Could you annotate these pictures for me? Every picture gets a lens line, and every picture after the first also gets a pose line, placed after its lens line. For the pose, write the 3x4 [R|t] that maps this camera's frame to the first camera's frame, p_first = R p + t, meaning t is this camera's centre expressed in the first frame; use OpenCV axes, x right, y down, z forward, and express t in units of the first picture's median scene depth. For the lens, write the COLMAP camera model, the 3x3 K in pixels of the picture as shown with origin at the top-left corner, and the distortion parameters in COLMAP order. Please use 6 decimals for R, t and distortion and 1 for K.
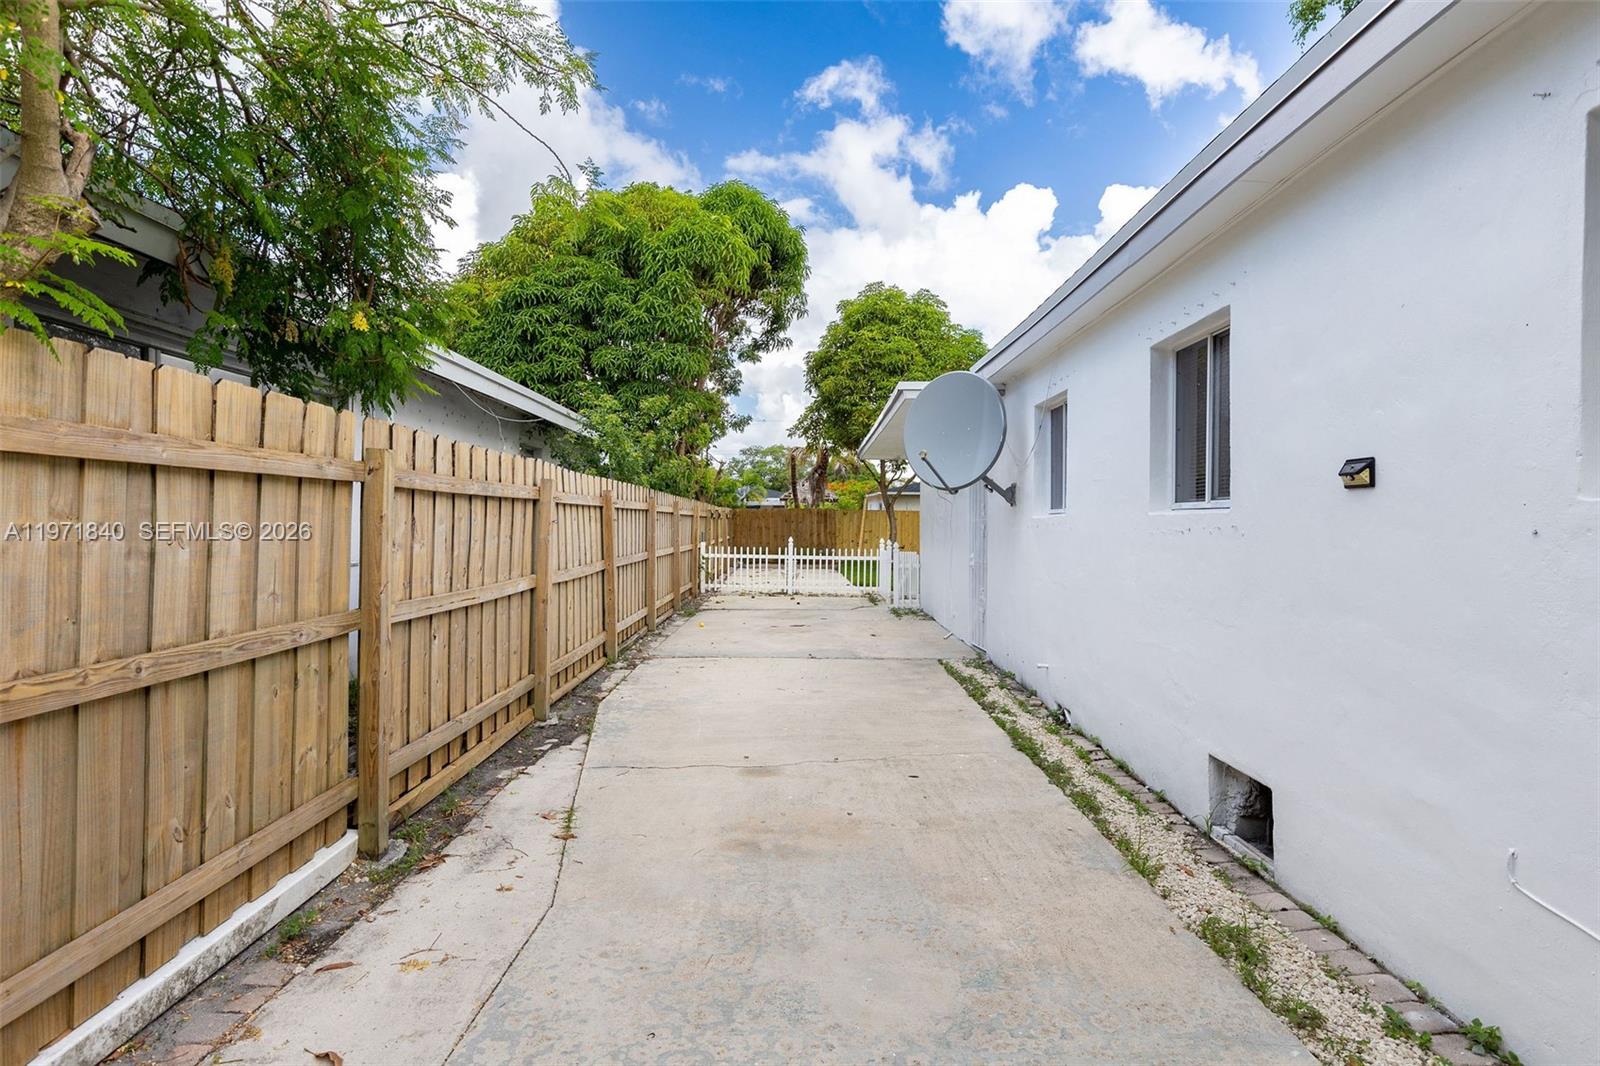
lens RADIAL K [[810.3, 0, 798.7], [0, 810.3, 526.4], [0, 0, 1]] dist [0.001027, 0.000511]
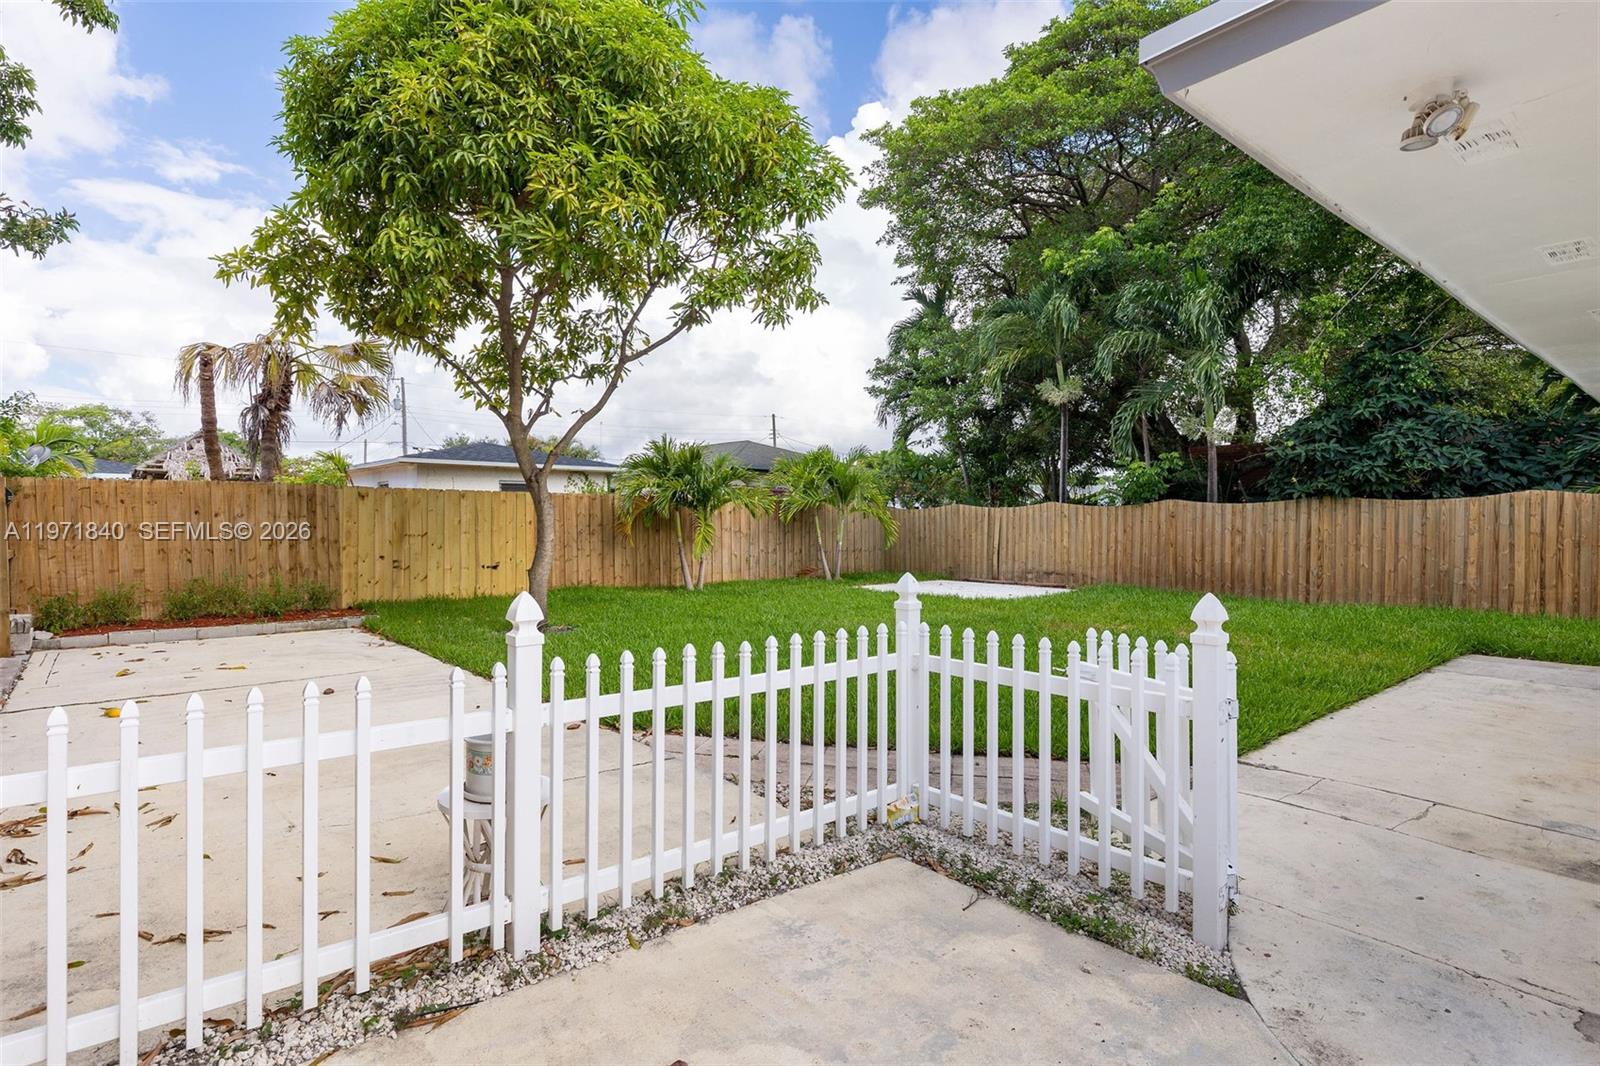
lens RADIAL K [[810.3, 0, 808.4], [0, 810.3, 533.2], [0, 0, 1]] dist [0.001027, 0.000511]
pose [[0.763960, -0.017386, 0.645029, -0.047278], [0.008879, 0.999826, 0.016432, -0.000443], [-0.645202, -0.006826, 0.763982, 0.552436]]
